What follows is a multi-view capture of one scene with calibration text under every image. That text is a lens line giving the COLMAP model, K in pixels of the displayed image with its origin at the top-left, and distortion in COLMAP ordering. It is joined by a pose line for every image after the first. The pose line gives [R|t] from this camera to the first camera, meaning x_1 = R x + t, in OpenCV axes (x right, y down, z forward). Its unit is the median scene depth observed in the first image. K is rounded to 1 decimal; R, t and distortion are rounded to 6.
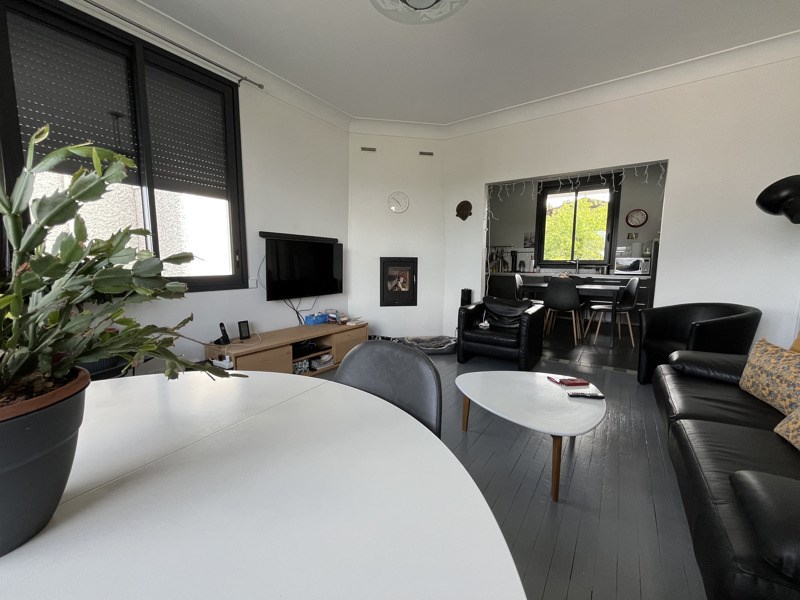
lens RADIAL K [[318.7, 0, 398.4], [0, 318.7, 301.4], [0, 0, 1]] dist [0.001104, 0.000043]
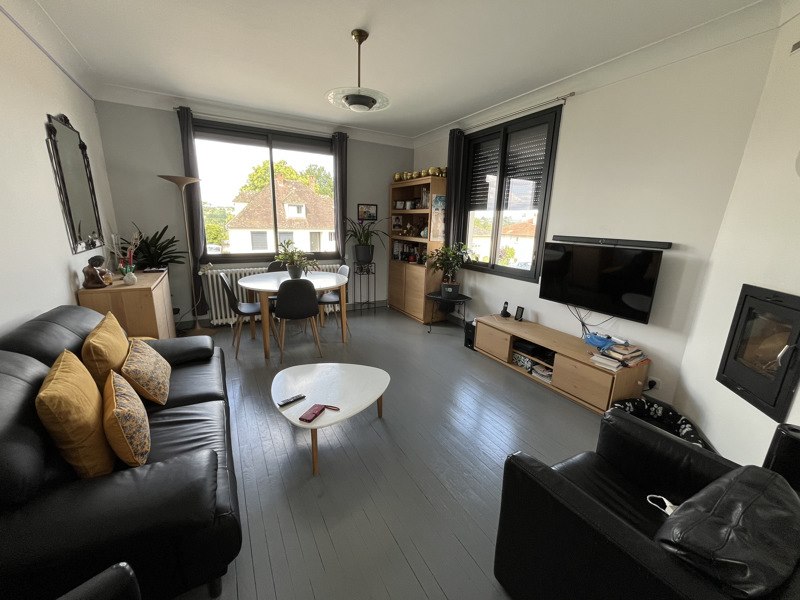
lens RADIAL K [[318.7, 0, 398.1], [0, 318.7, 299.1], [0, 0, 1]] dist [0.001104, 0.000043]
pose [[-0.448517, 0.190908, -0.873147, 1.186852], [-0.139750, 0.949926, 0.279482, -0.360481], [0.882781, 0.247375, -0.399379, 1.510814]]
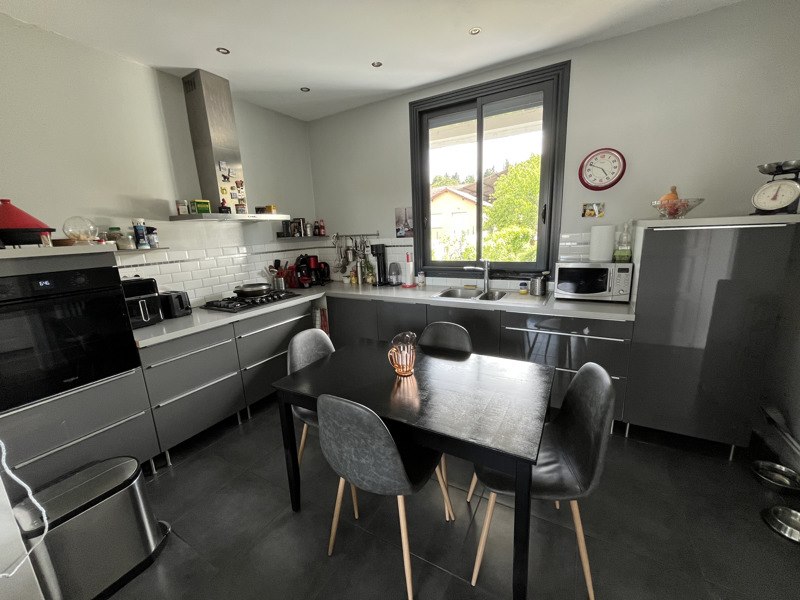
lens RADIAL K [[318.7, 0, 399.0], [0, 318.7, 300.8], [0, 0, 1]] dist [0.001104, 0.000043]
pose [[0.993910, -0.066802, 0.087636, 0.349738], [0.058792, 0.994114, 0.090999, -0.114078], [-0.093199, -0.085292, 0.991987, 0.478974]]
